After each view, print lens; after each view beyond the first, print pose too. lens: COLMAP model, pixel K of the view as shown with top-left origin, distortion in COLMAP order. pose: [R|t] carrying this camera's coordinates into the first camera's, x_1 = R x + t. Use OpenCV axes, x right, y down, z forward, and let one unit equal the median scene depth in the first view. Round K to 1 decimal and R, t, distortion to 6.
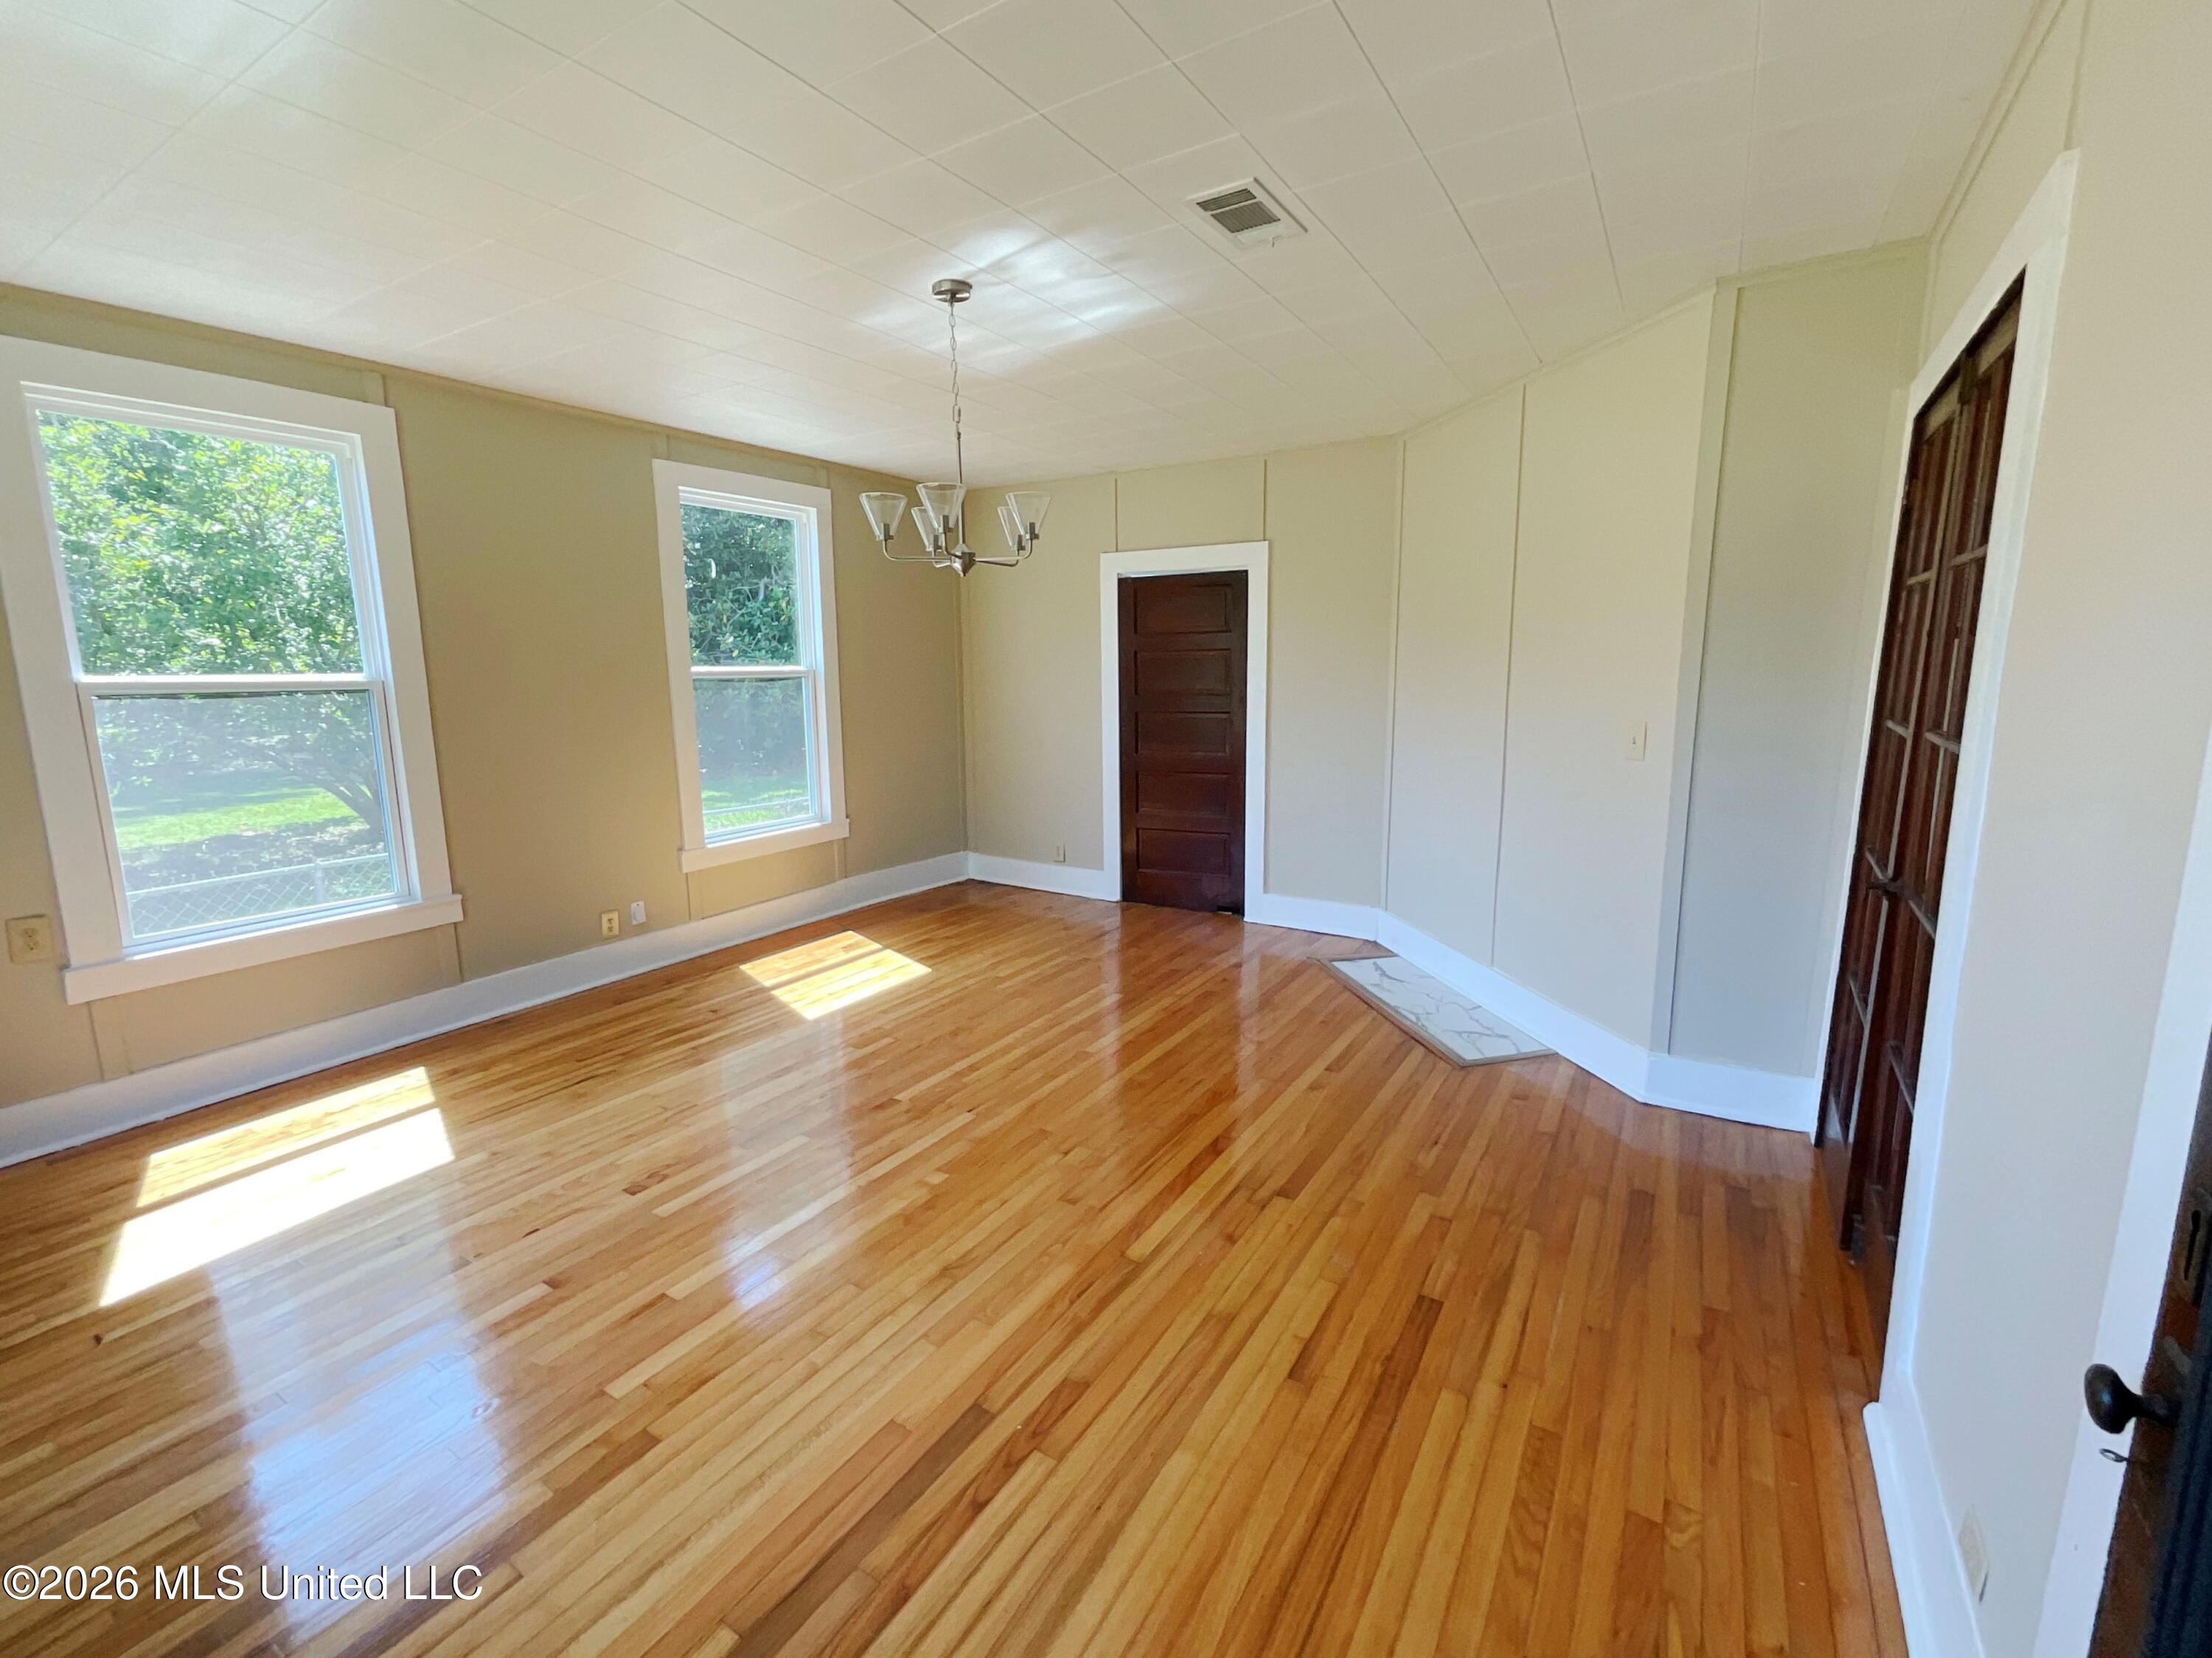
lens RADIAL K [[929.6, 0, 1098.8], [0, 929.6, 828.6], [0, 0, 1]] dist [-0.000398, 0.000076]
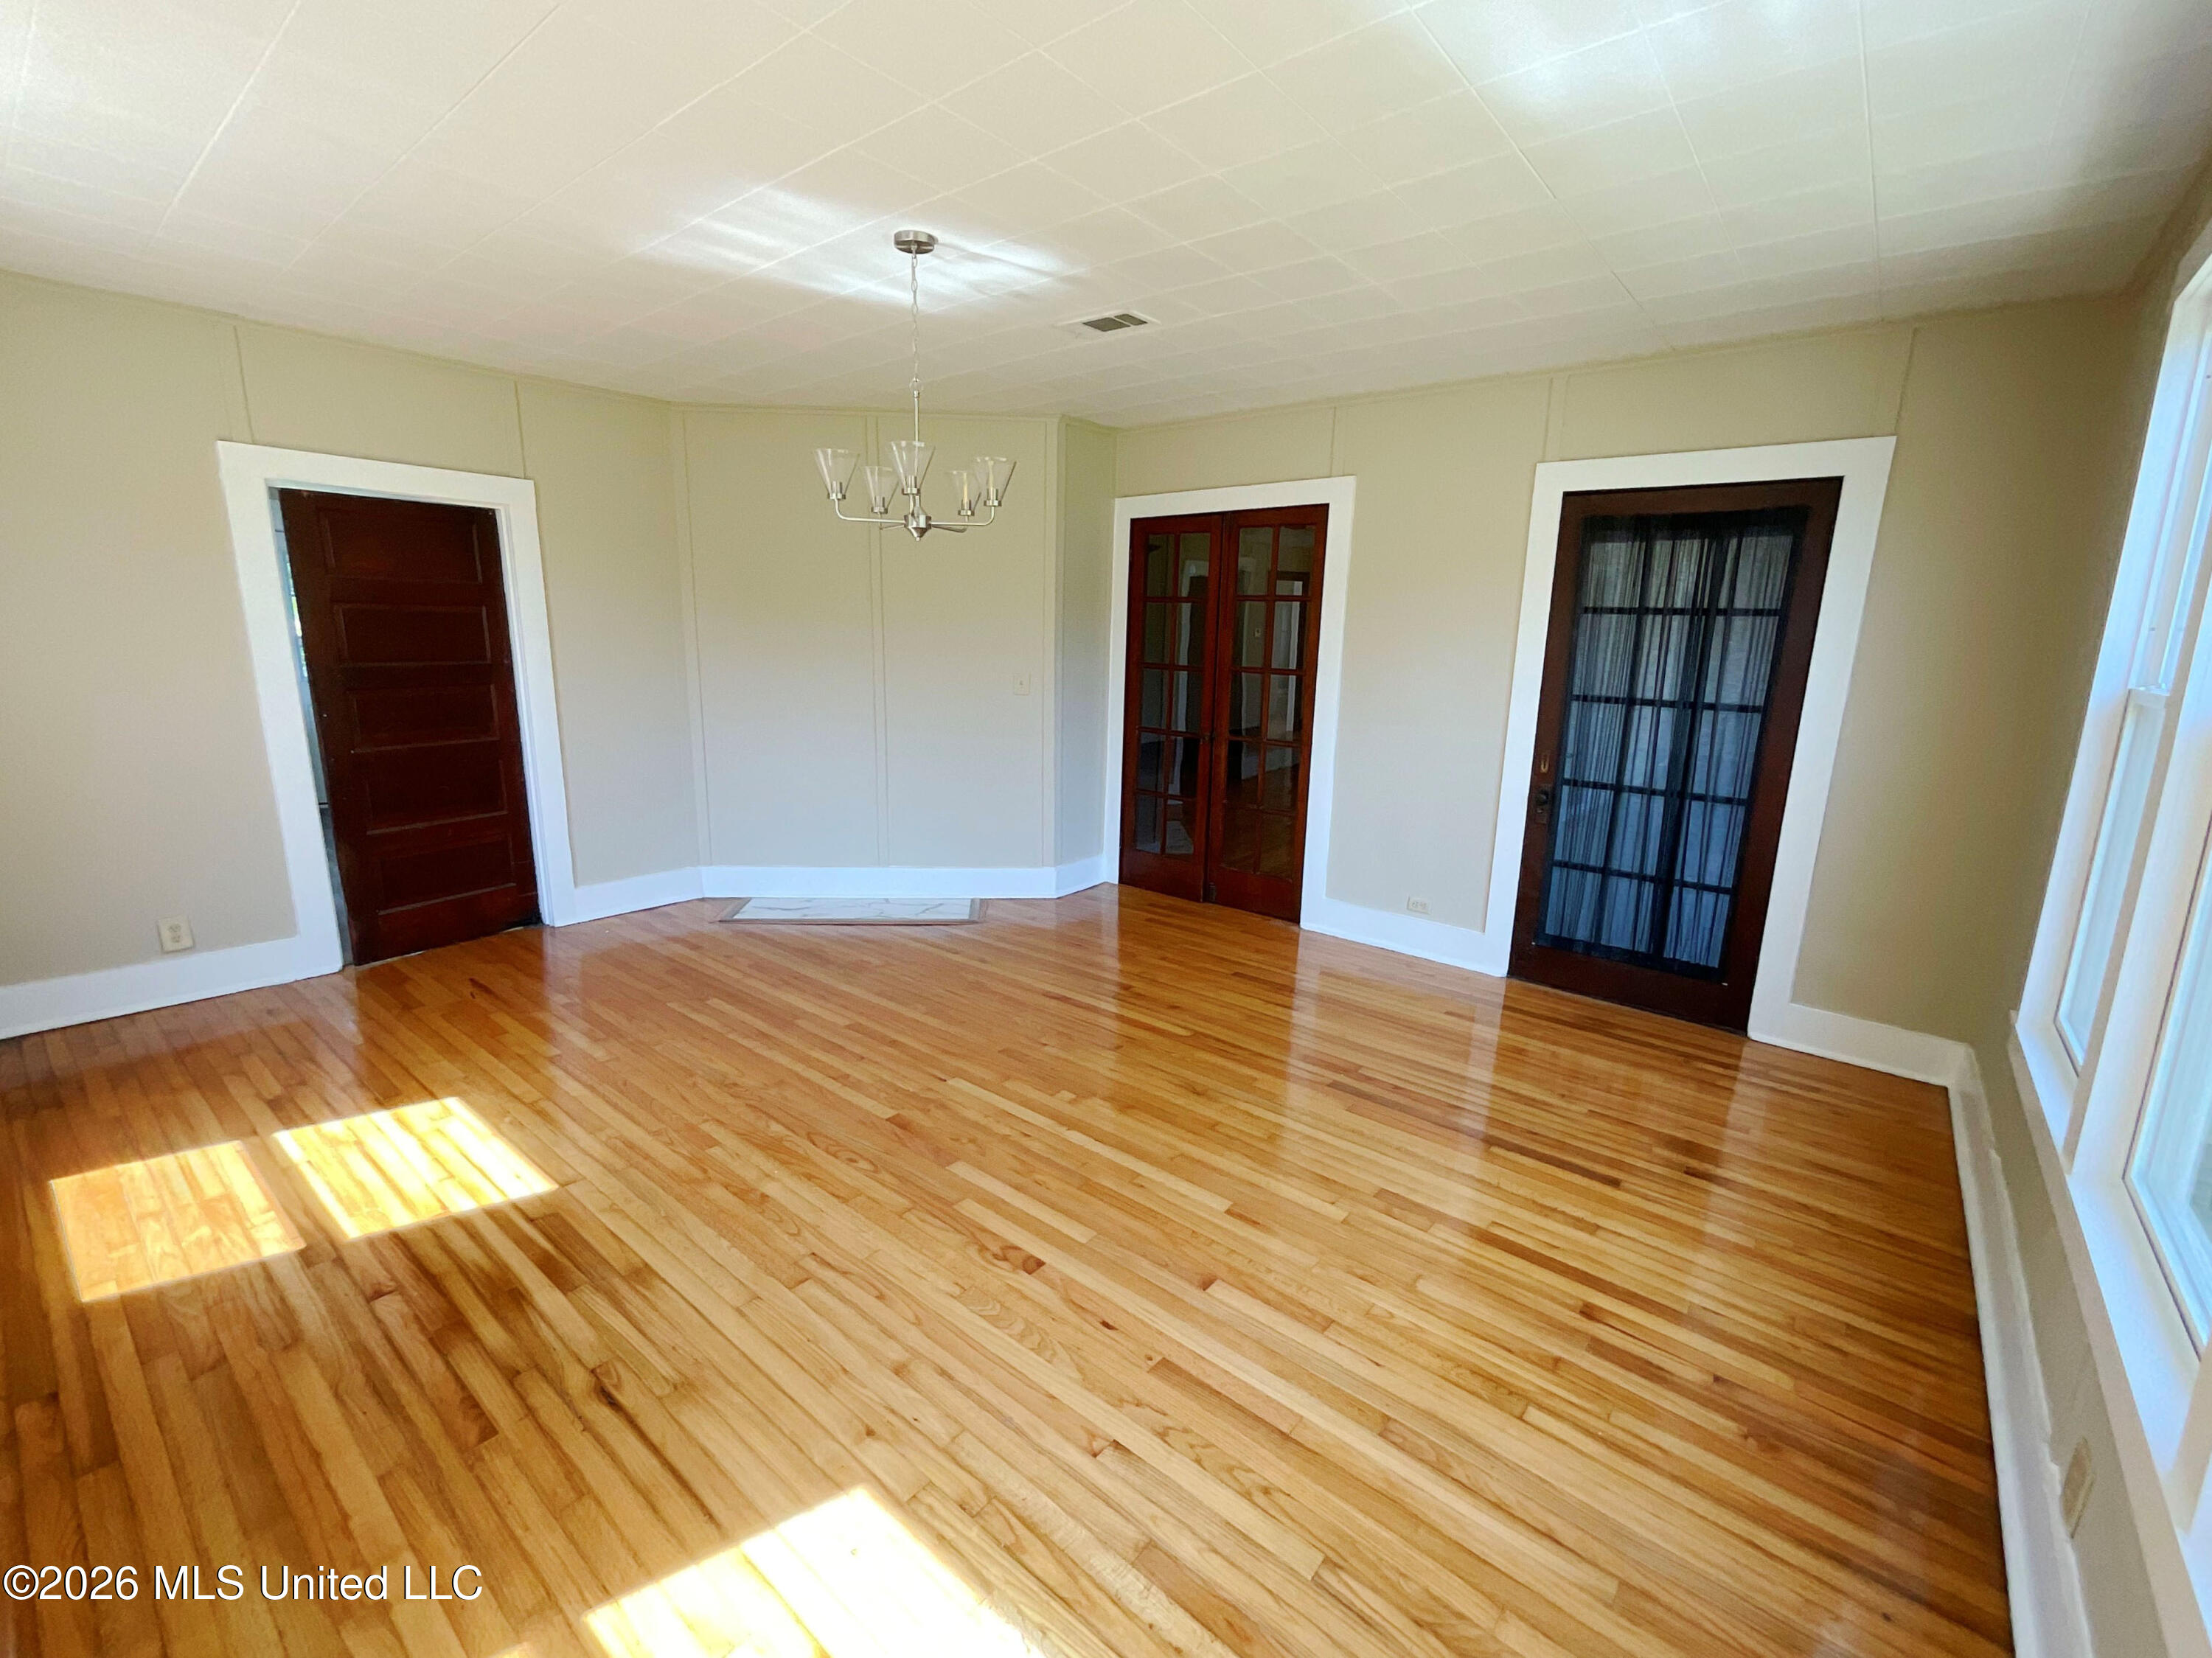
lens RADIAL K [[929.6, 0, 1090.7], [0, 929.6, 819.2], [0, 0, 1]] dist [-0.000398, 0.000076]
pose [[0.154071, -0.181950, 0.971162, -0.904508], [0.152776, 0.975465, 0.158519, -0.090314], [-0.976177, 0.123947, 0.178088, 0.556542]]
